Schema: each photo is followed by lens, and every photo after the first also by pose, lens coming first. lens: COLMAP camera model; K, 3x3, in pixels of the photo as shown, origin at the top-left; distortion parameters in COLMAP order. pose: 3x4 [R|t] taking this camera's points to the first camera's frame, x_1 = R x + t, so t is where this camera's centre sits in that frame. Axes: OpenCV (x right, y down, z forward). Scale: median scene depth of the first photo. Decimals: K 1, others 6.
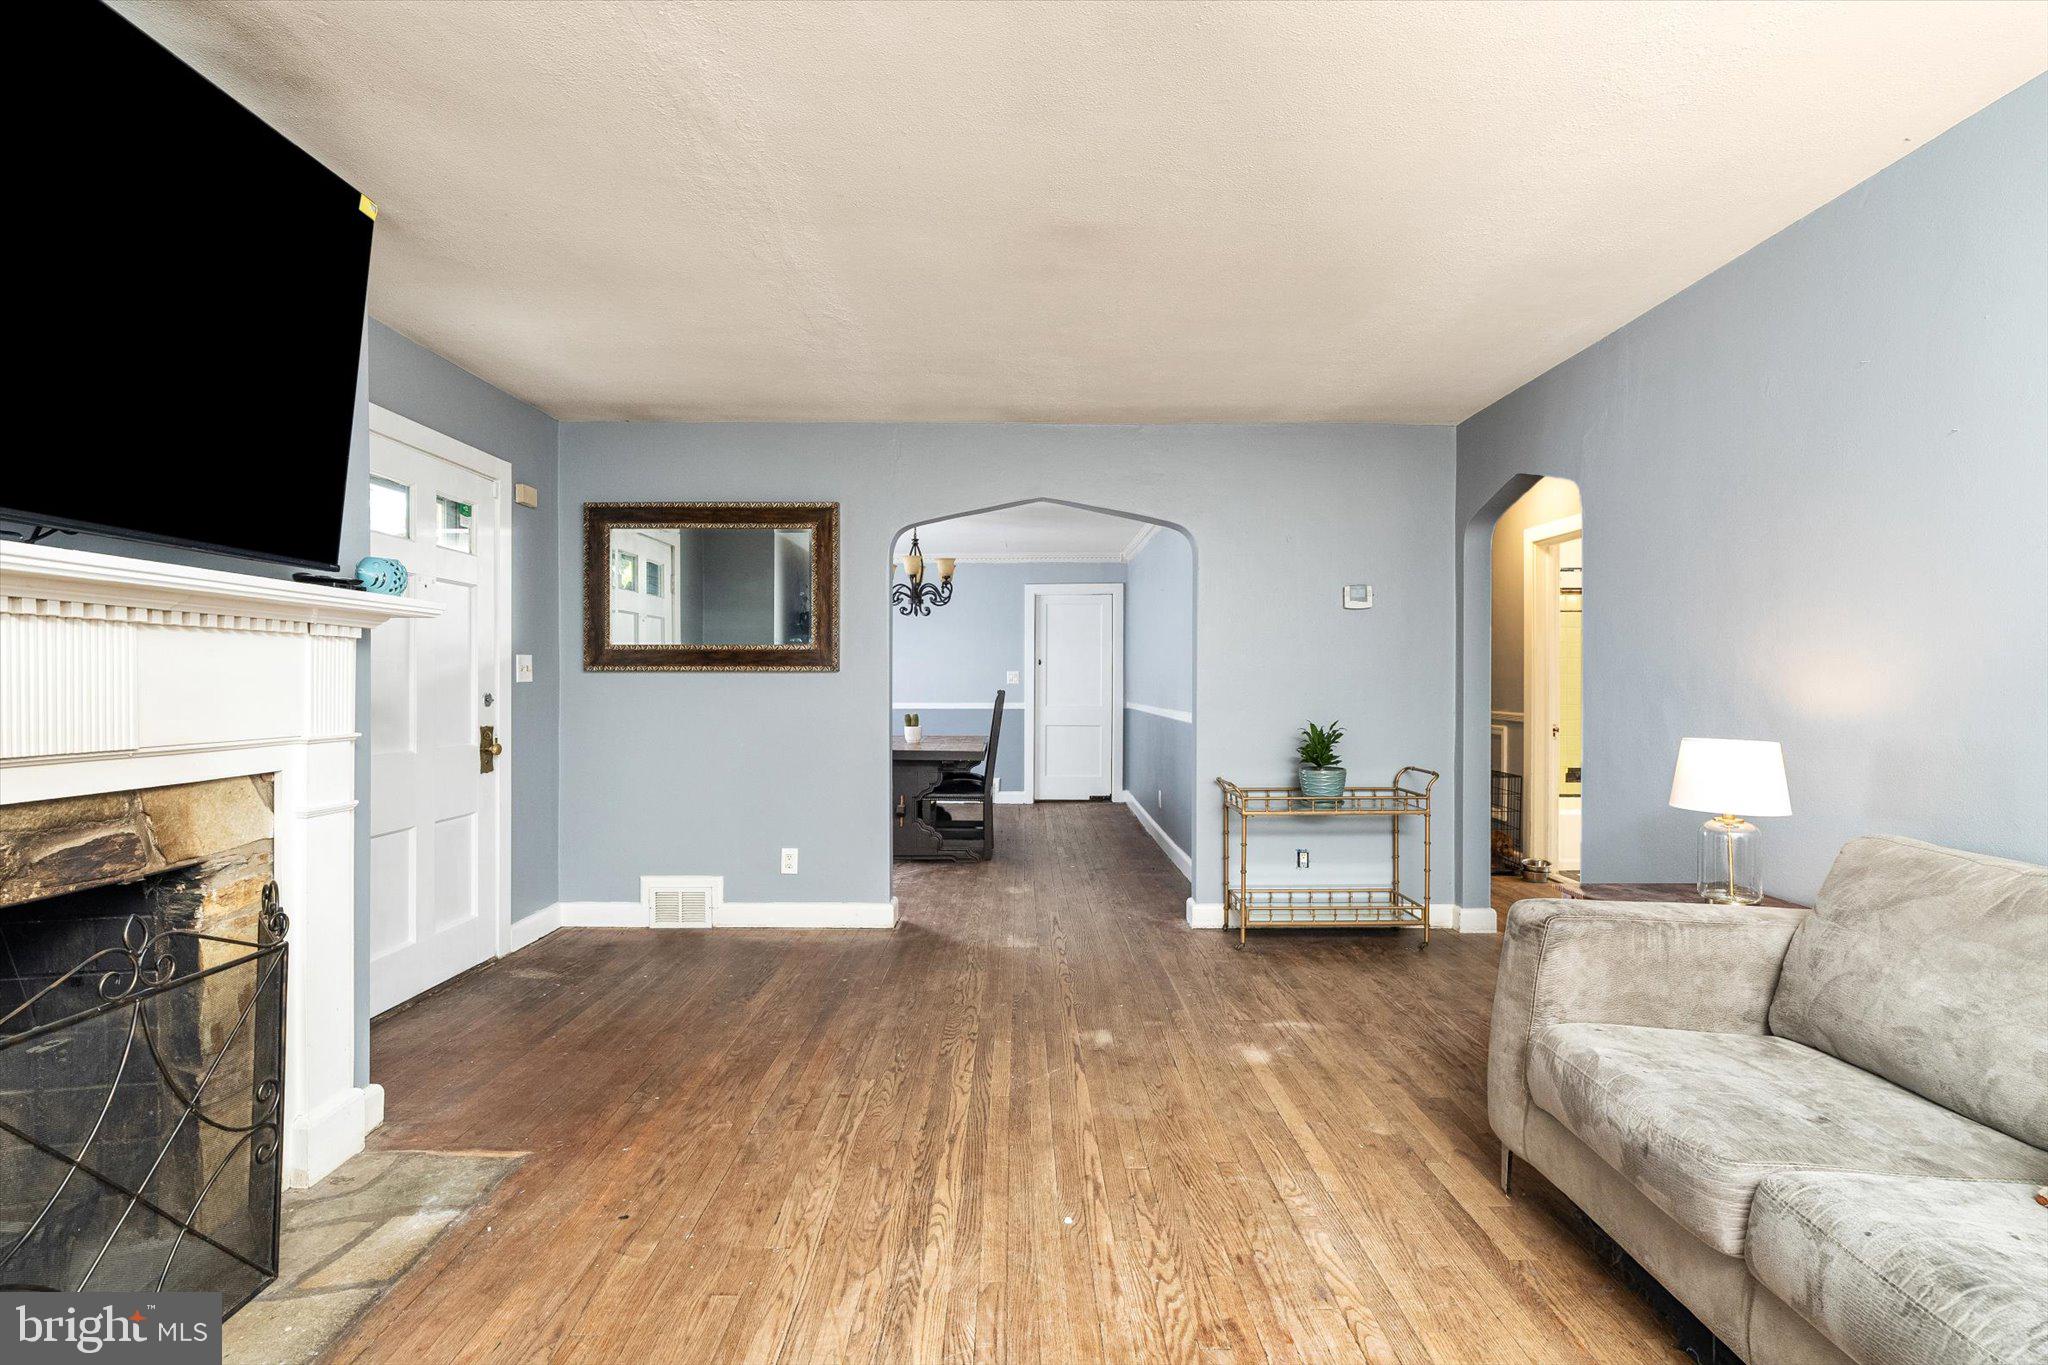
lens RADIAL K [[1029.6, 0, 1024.0], [0, 1029.6, 682.5], [0, 0, 1]] dist [-0.000667, -0.000256]
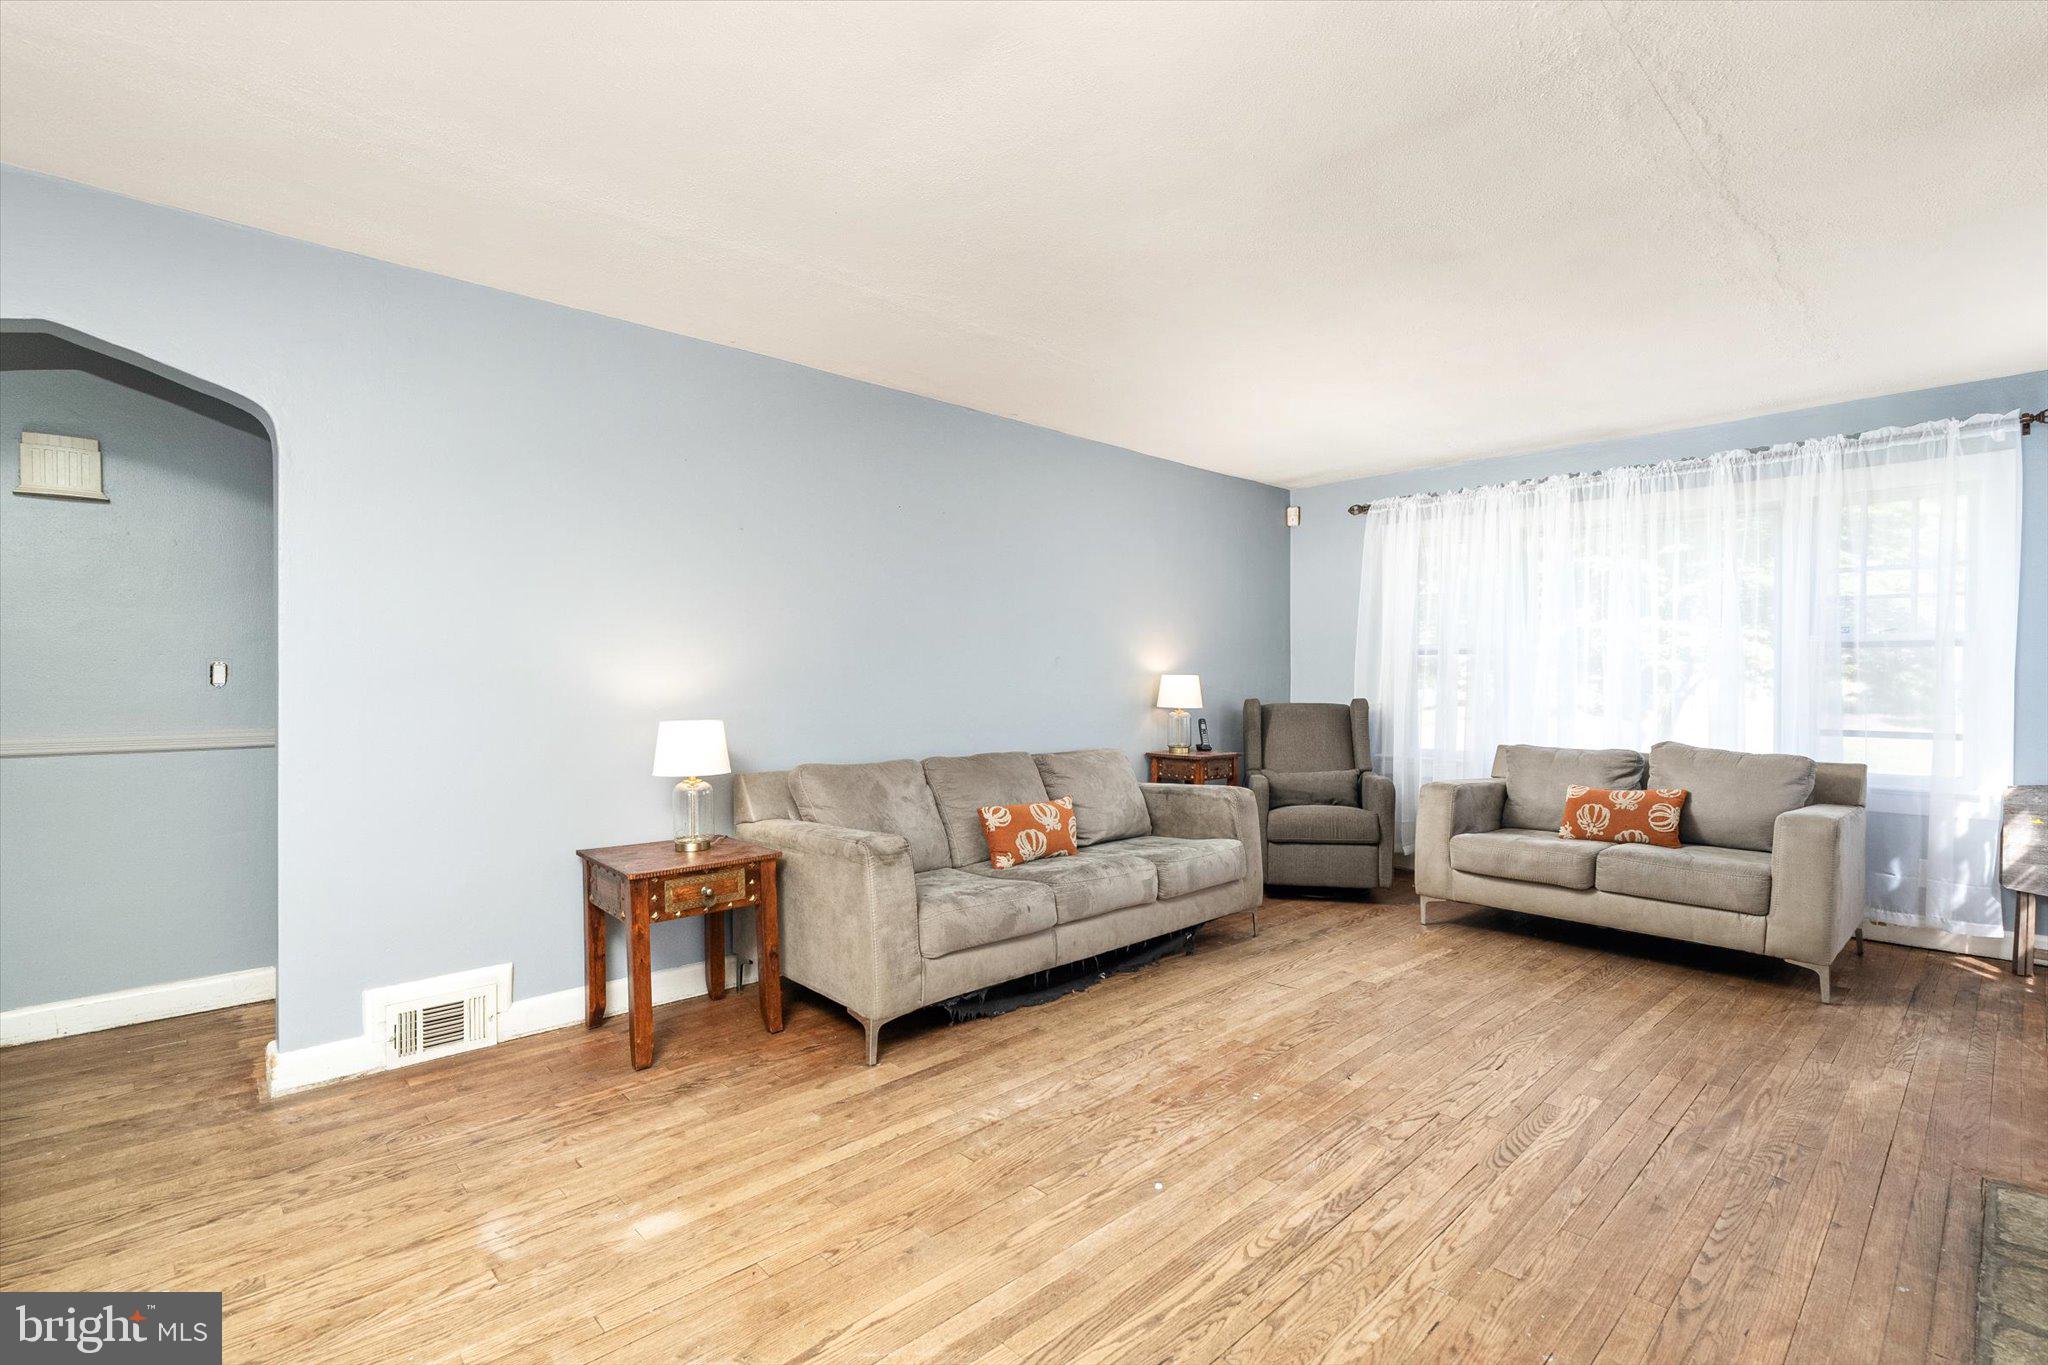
lens RADIAL K [[1029.6, 0, 1024.0], [0, 1029.6, 682.5], [0, 0, 1]] dist [-0.000667, -0.000256]
pose [[-0.729736, -0.004127, 0.683716, -0.567697], [-0.003069, 0.999991, 0.002761, 0.006986], [-0.683722, -0.000083, -0.729743, 1.846965]]
